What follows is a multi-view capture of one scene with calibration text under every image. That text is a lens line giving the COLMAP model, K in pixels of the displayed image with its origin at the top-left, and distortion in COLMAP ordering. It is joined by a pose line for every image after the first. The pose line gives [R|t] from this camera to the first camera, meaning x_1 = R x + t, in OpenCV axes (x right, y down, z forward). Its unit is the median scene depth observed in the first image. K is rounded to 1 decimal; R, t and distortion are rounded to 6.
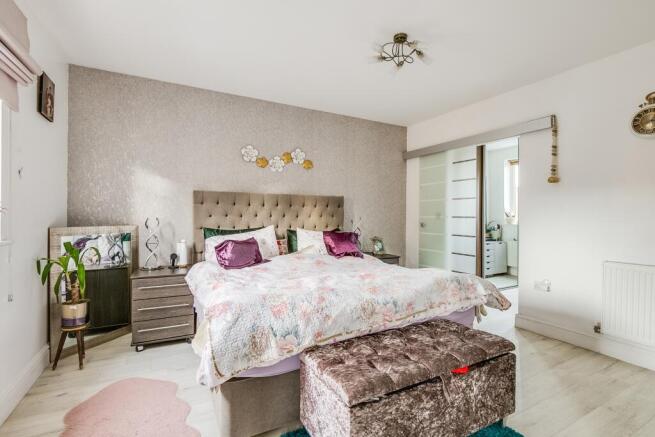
lens RADIAL K [[299.6, 0, 330.4], [0, 299.6, 218.8], [0, 0, 1]] dist [0.000454, -0.000733]
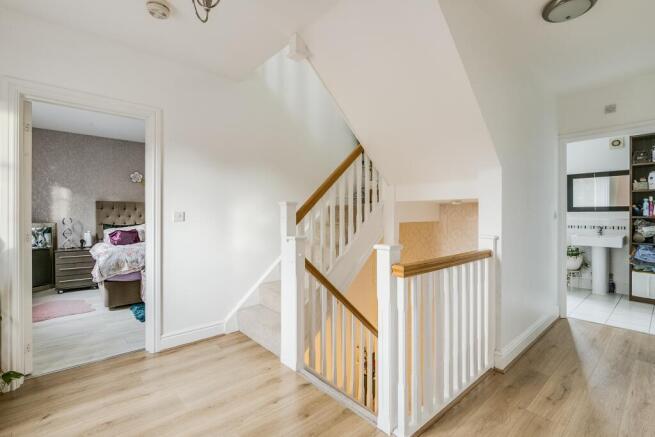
lens RADIAL K [[299.6, 0, 330.4], [0, 299.6, 218.8], [0, 0, 1]] dist [0.000454, -0.000733]
pose [[0.978218, -0.009457, 0.207363, 0.479557], [0.009356, 0.999955, 0.001465, 0.012780], [-0.207367, 0.000507, 0.978263, -0.910246]]
